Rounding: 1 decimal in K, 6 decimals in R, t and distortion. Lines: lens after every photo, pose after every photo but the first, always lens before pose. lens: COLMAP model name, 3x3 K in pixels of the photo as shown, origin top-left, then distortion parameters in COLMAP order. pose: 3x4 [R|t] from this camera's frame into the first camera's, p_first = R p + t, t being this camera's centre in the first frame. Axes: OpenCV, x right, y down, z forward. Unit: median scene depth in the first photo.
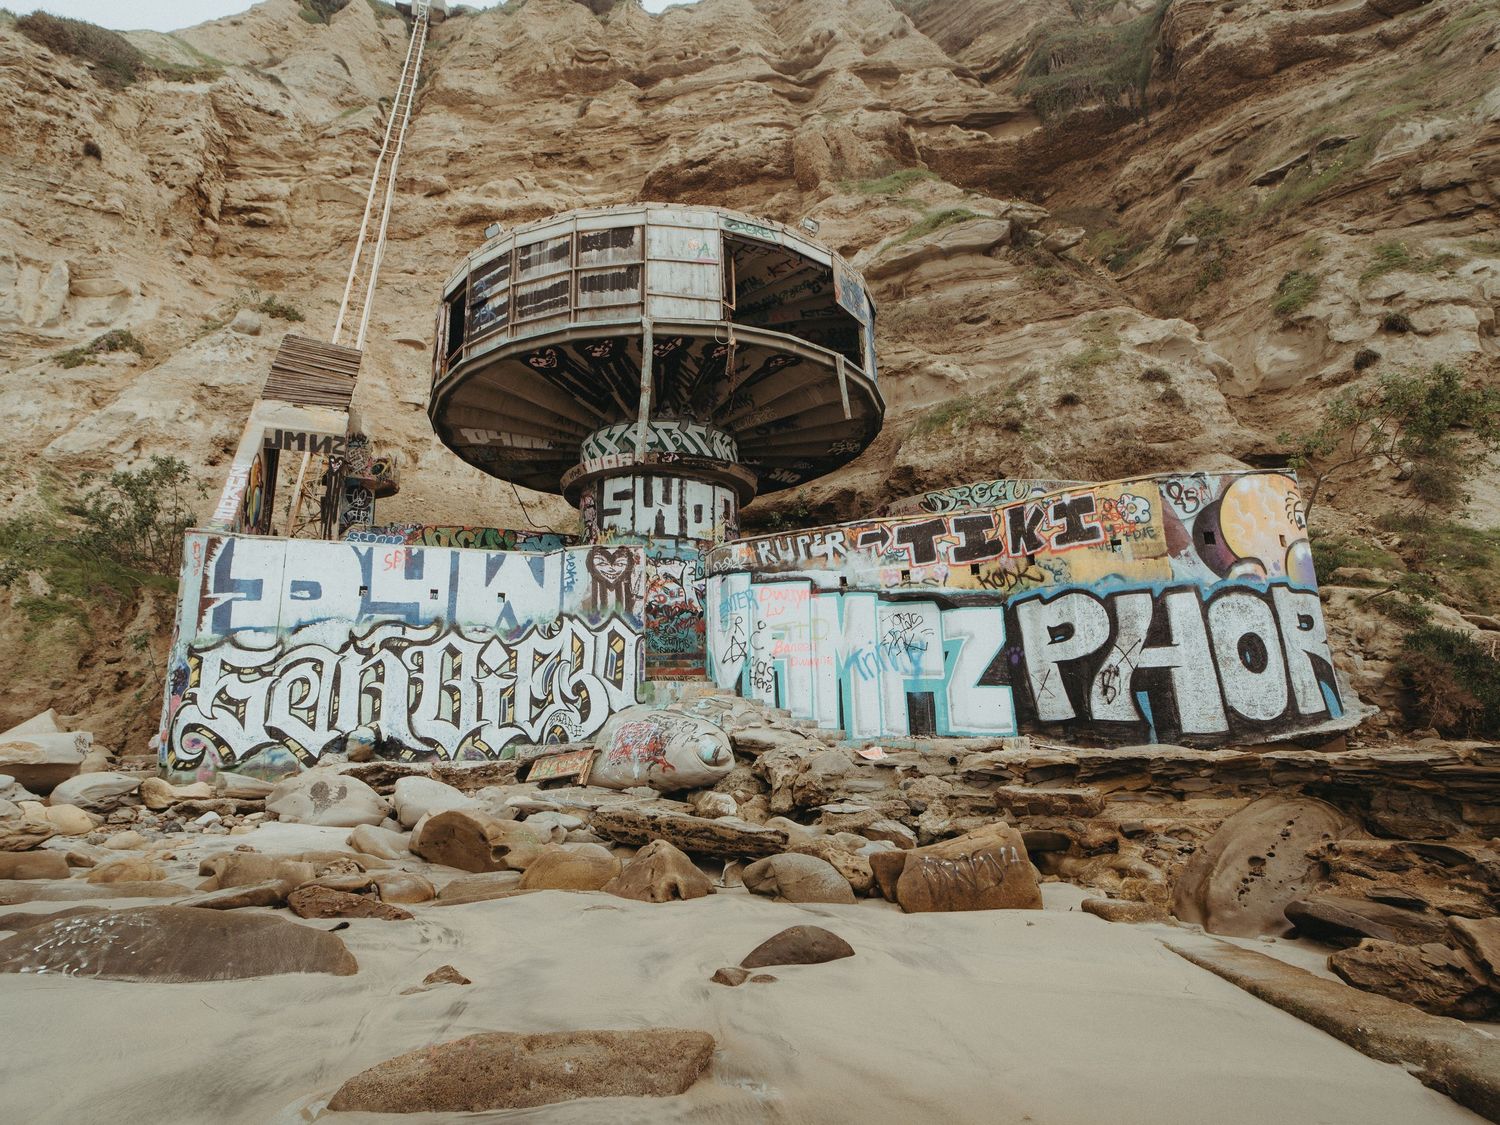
lens RADIAL K [[885.6, 0, 708.9], [0, 885.6, 557.7], [0, 0, 1]] dist [-0.003361, -0.000001]
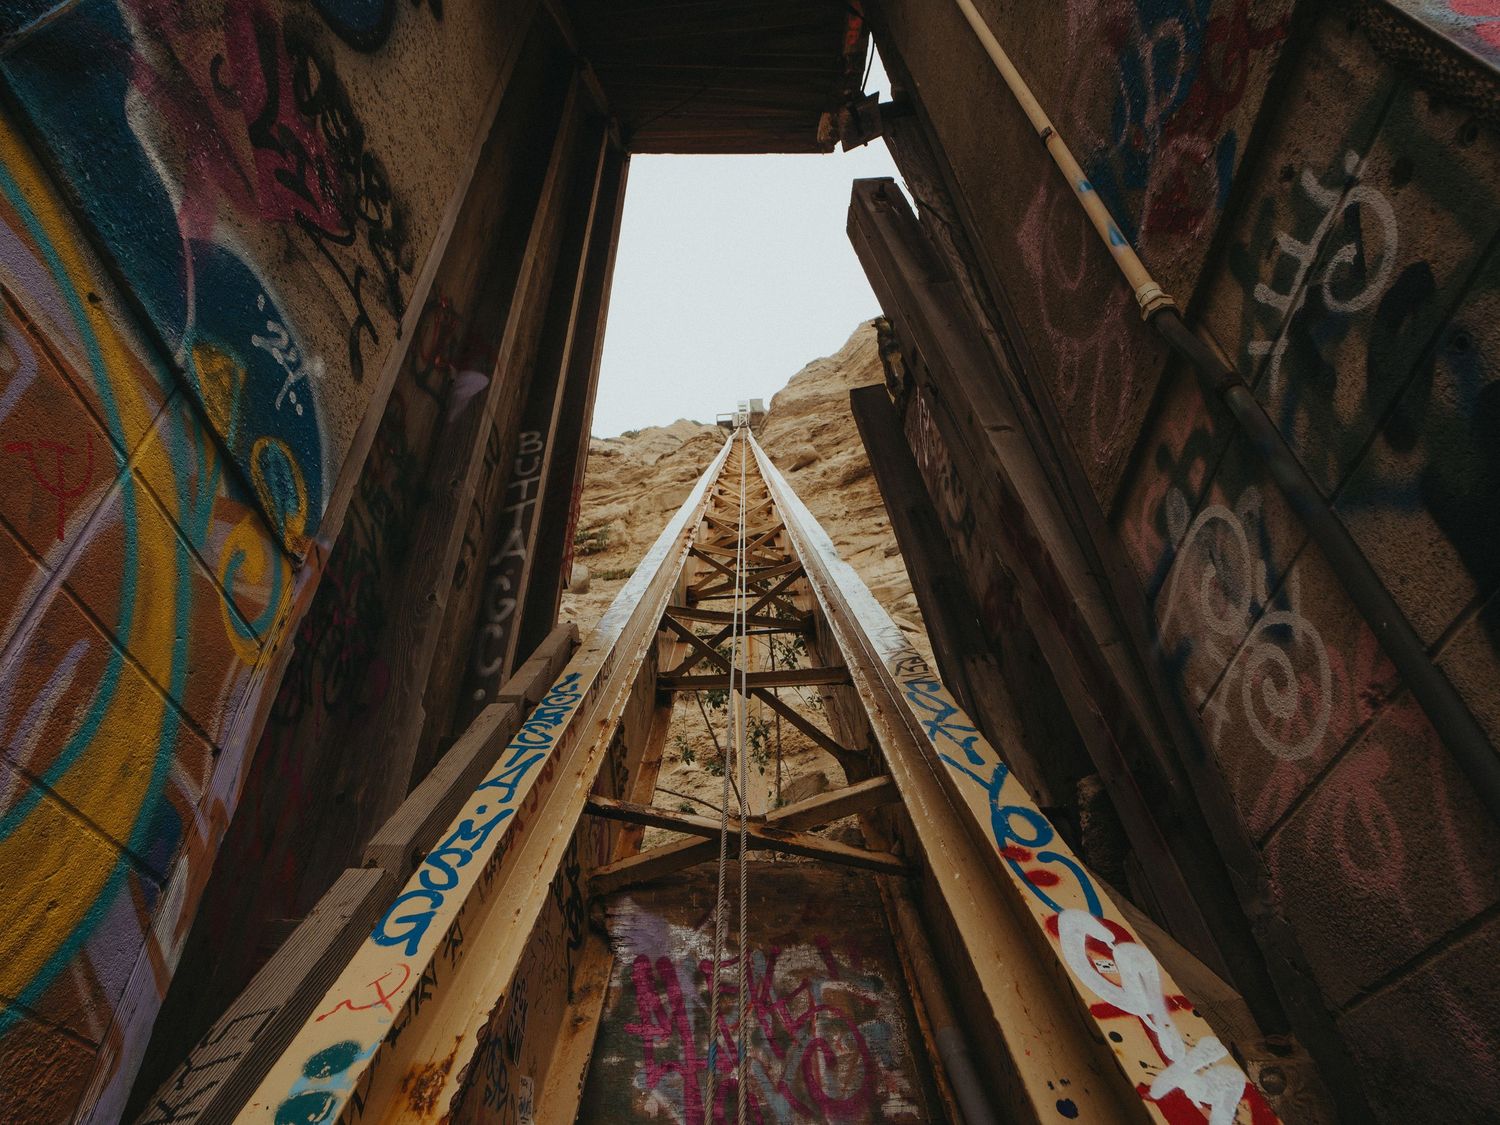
lens RADIAL K [[885.6, 0, 708.9], [0, 885.6, 557.7], [0, 0, 1]] dist [-0.003361, -0.000001]
pose [[0.923445, -0.252668, -0.288805, -0.213972], [0.082773, 0.866065, -0.493032, 0.021695], [0.374697, 0.431383, 0.820677, 0.446375]]
